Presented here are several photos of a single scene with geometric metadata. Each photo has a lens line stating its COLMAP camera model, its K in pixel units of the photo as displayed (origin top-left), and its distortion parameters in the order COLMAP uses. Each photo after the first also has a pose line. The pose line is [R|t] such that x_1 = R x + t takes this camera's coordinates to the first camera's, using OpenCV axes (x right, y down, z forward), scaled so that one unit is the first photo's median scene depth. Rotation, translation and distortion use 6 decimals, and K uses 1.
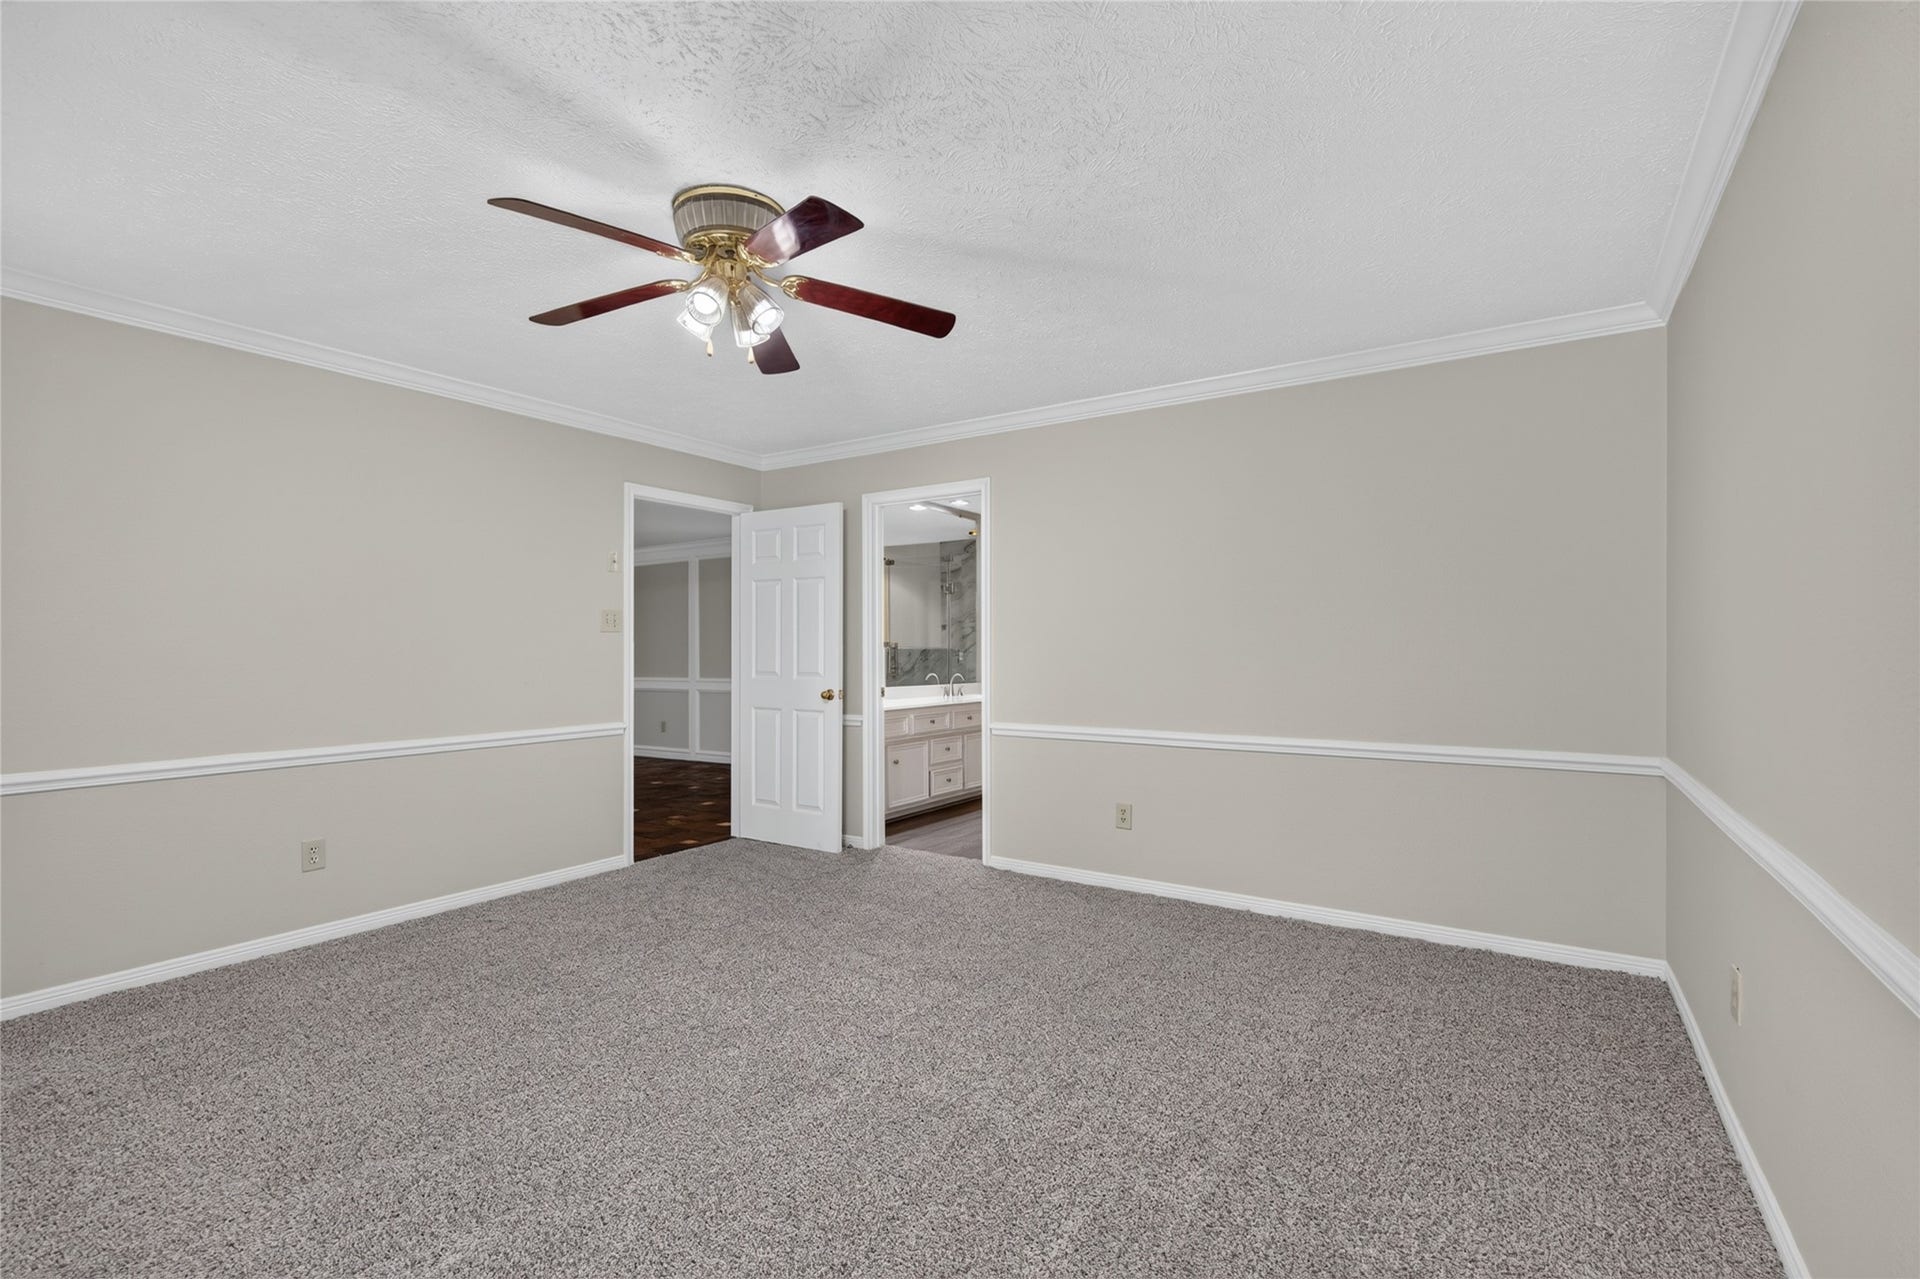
lens RADIAL K [[871.0, 0, 945.0], [0, 871.0, 627.3], [0, 0, 1]] dist [0.003005, -0.000426]
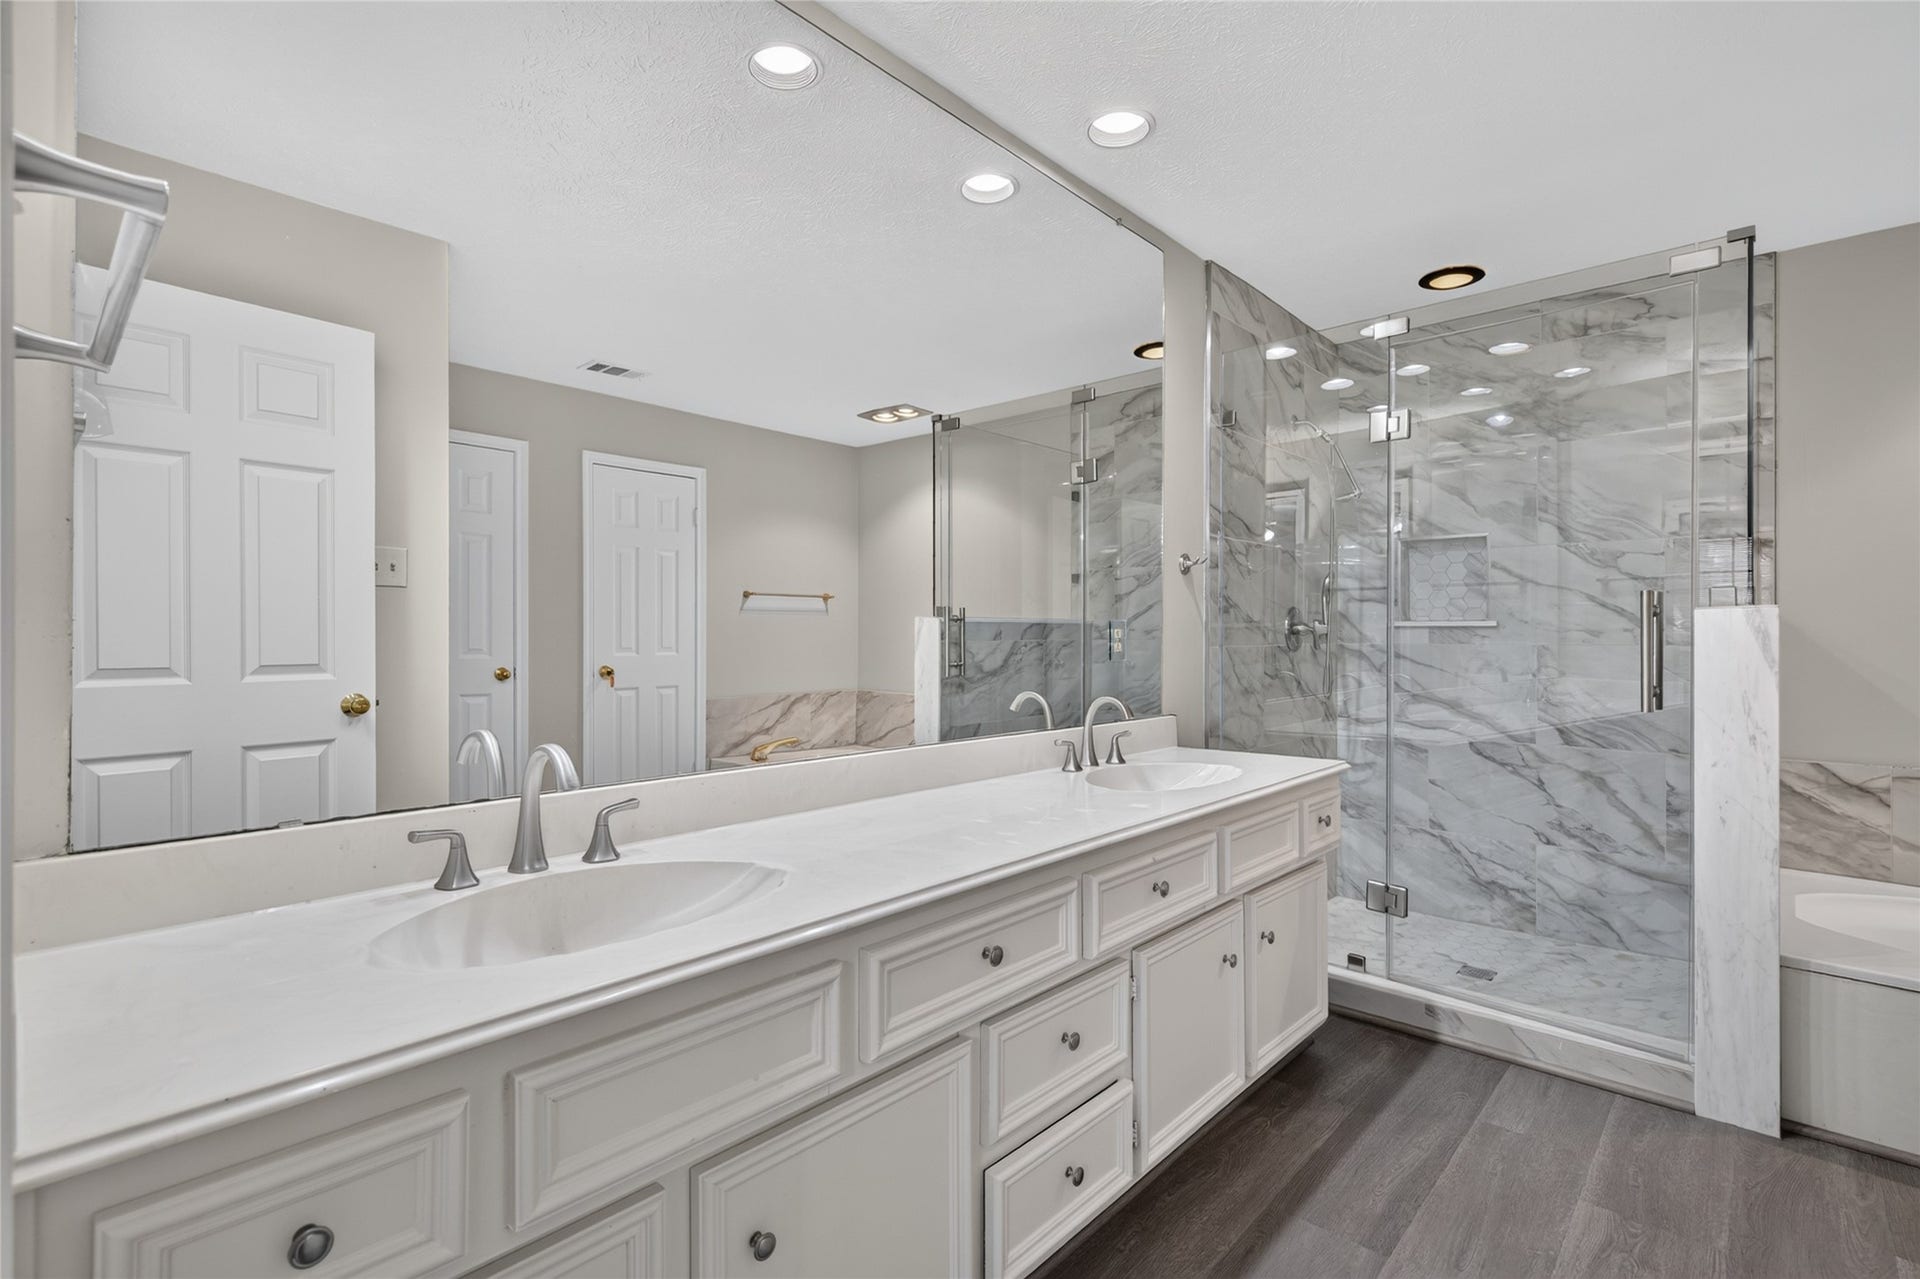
lens RADIAL K [[871.0, 0, 945.0], [0, 871.0, 627.3], [0, 0, 1]] dist [0.003005, -0.000426]
pose [[0.987076, 0.005999, -0.160138, 0.004921], [-0.001642, 0.999625, 0.027326, 0.015515], [0.160242, -0.026710, 0.986716, 0.545775]]
